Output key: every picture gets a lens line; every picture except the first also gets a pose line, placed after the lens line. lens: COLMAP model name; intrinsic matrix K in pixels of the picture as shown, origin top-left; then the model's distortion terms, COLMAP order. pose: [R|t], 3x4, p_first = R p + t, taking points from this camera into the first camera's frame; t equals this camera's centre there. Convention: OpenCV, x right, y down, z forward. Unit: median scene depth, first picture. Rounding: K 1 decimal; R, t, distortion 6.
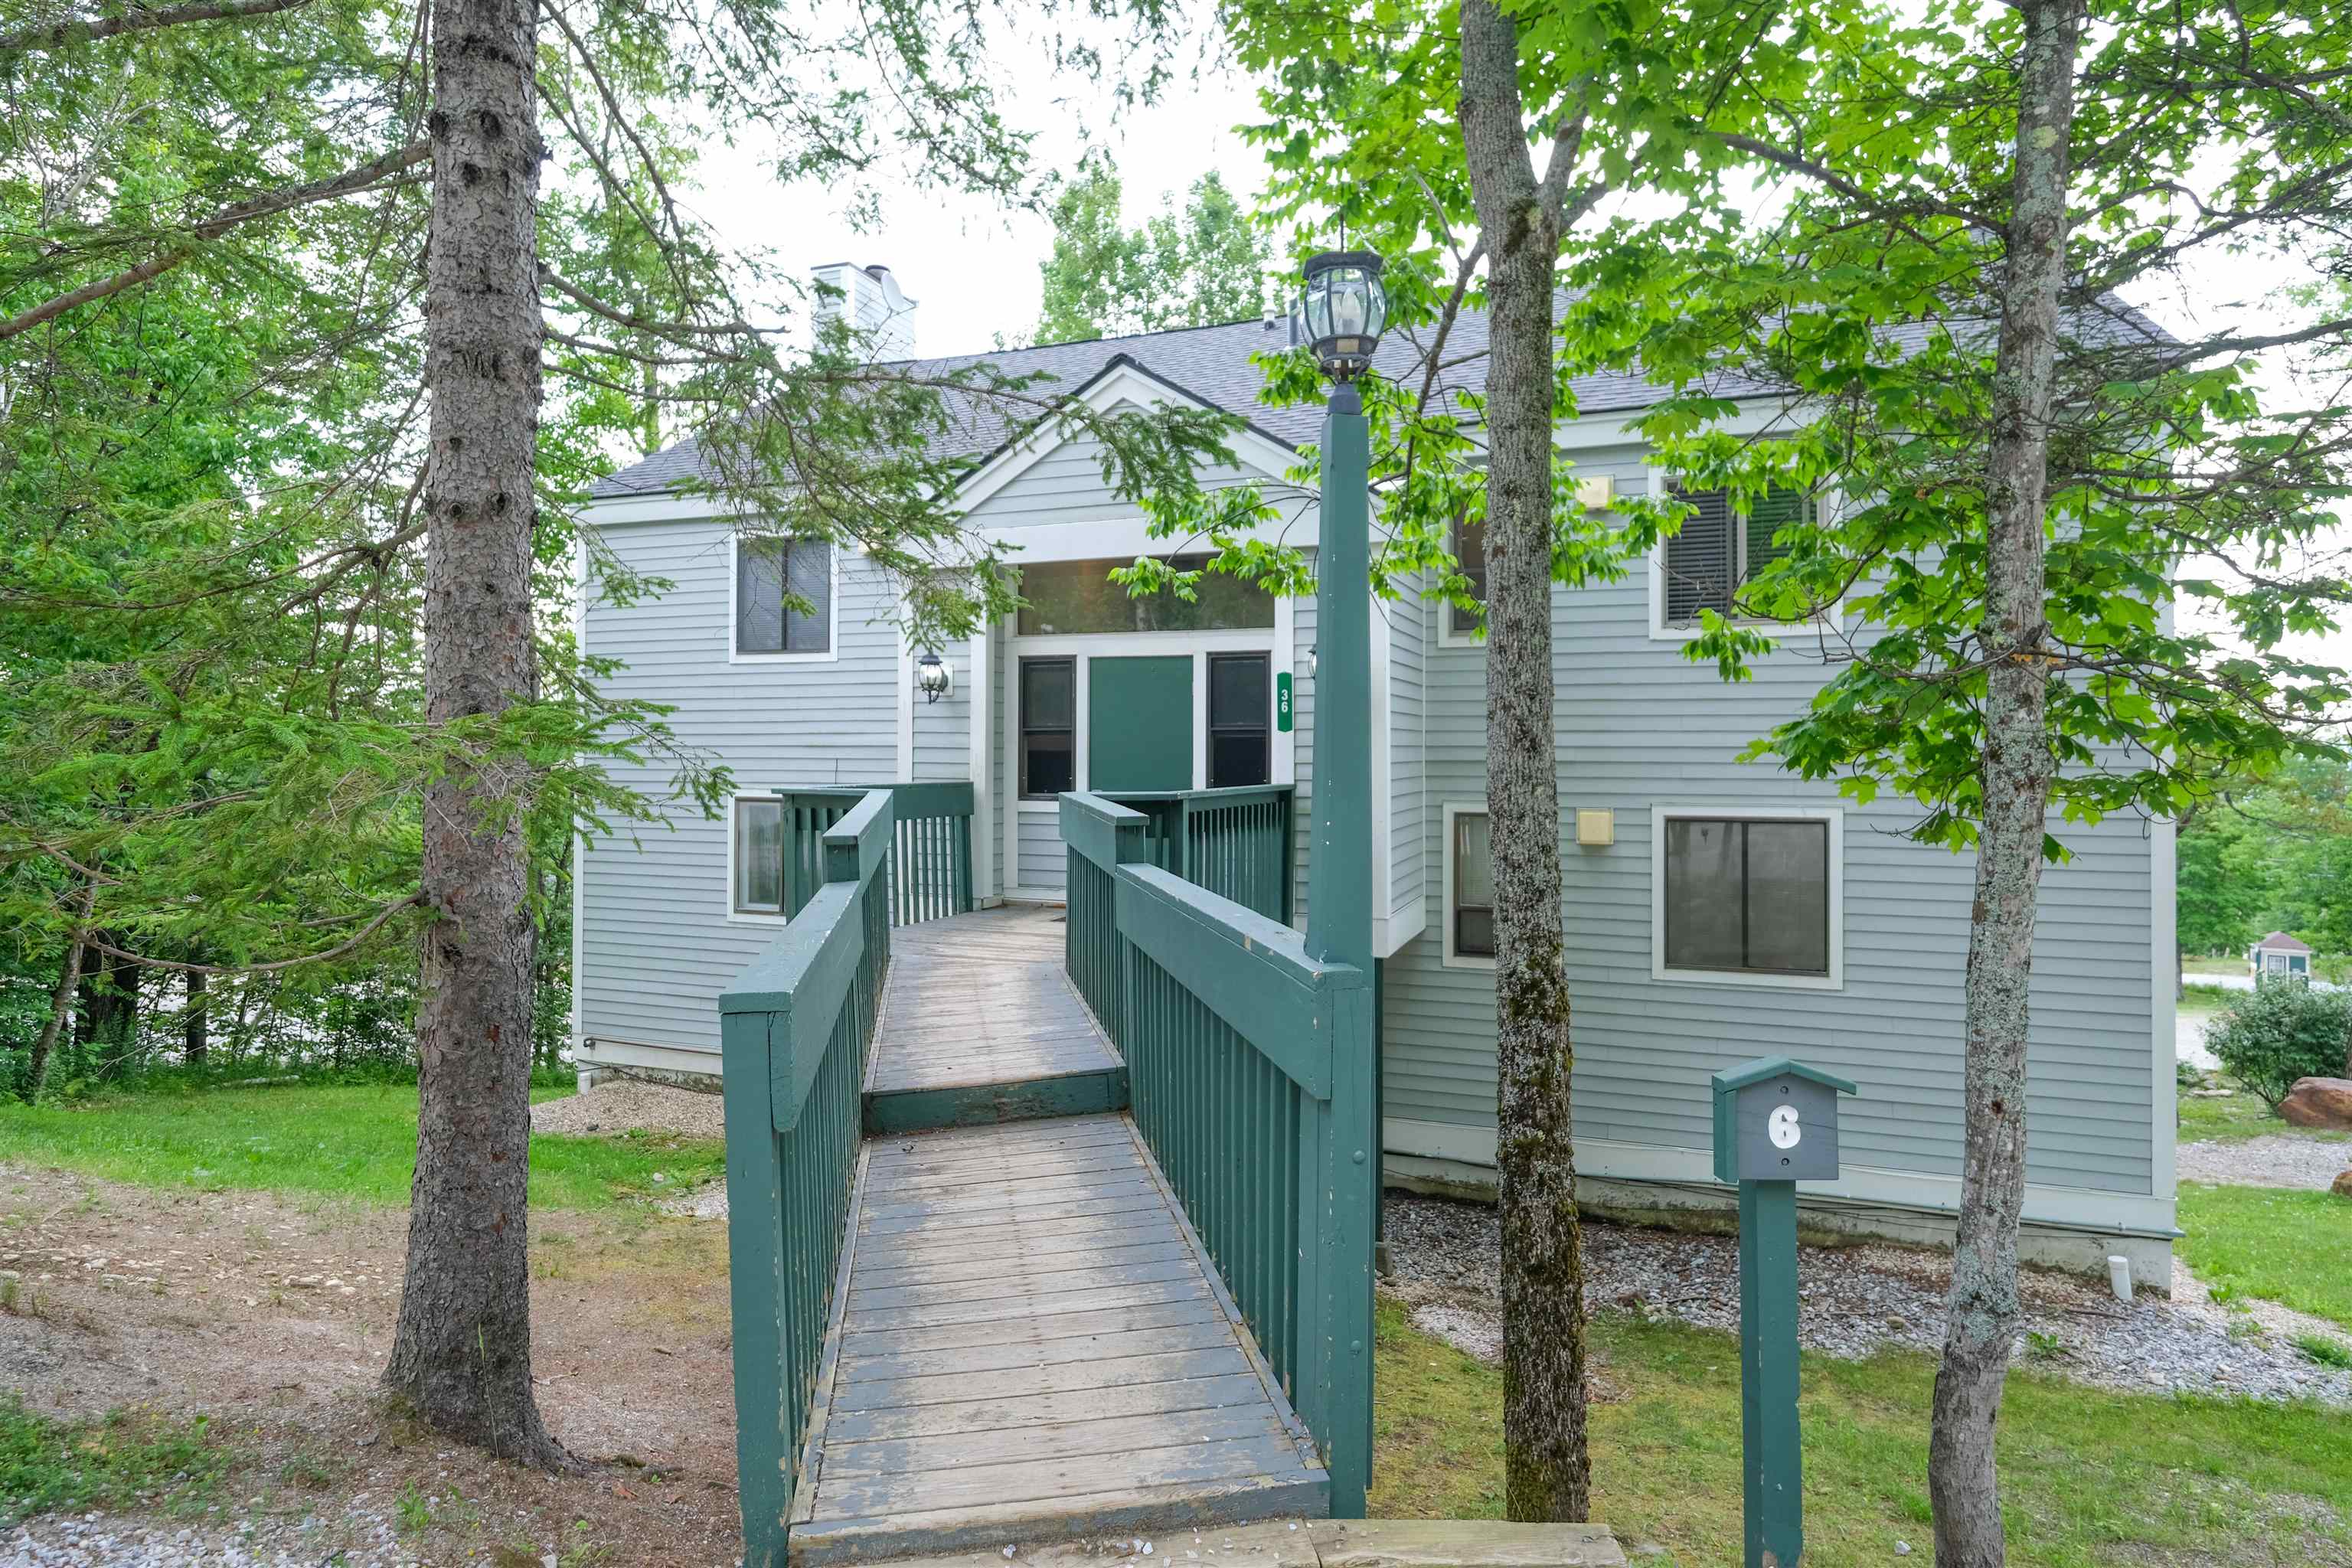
lens RADIAL K [[1307.4, 0, 1187.3], [0, 1307.4, 767.8], [0, 0, 1]] dist [-0.003843, 0.000102]
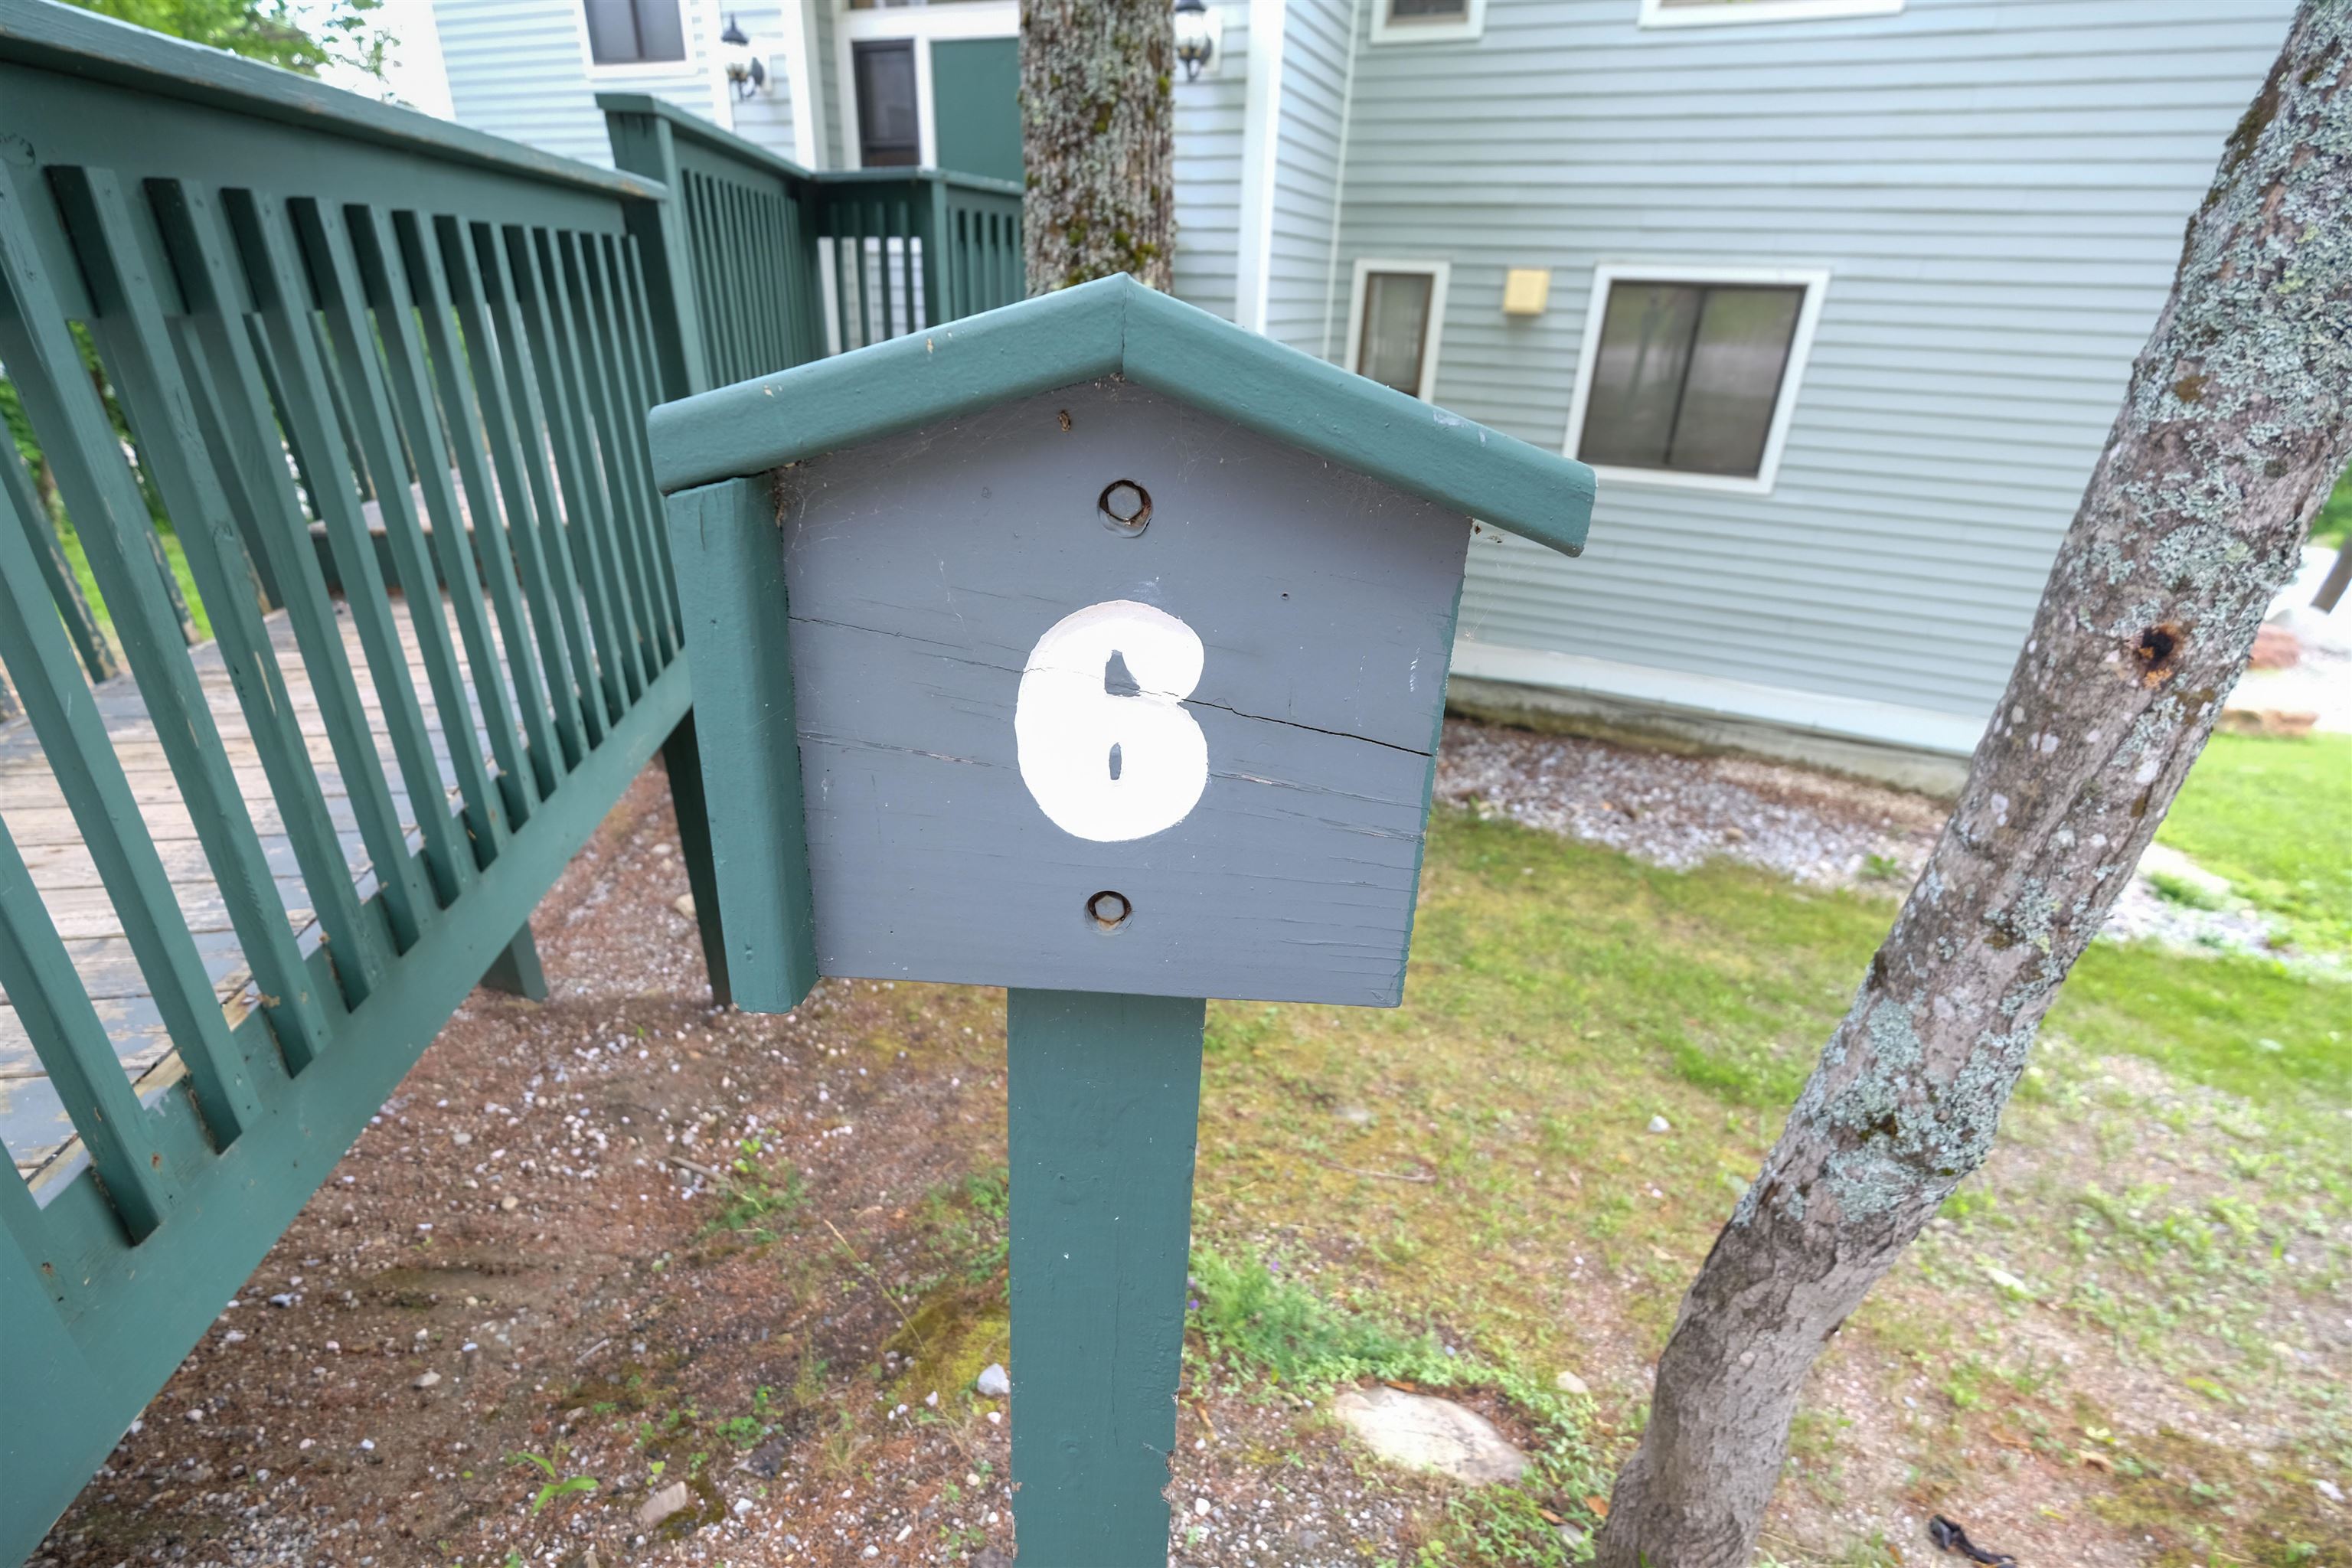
lens RADIAL K [[1017.5, 0, 1163.3], [0, 1017.5, 771.5], [0, 0, 1]] dist [-0.001896, -0.000337]
pose [[0.996711, 0.057769, -0.056826, 0.140756], [-0.029066, 0.909468, 0.414757, 0.067500], [0.075642, -0.411741, 0.908156, 0.262460]]
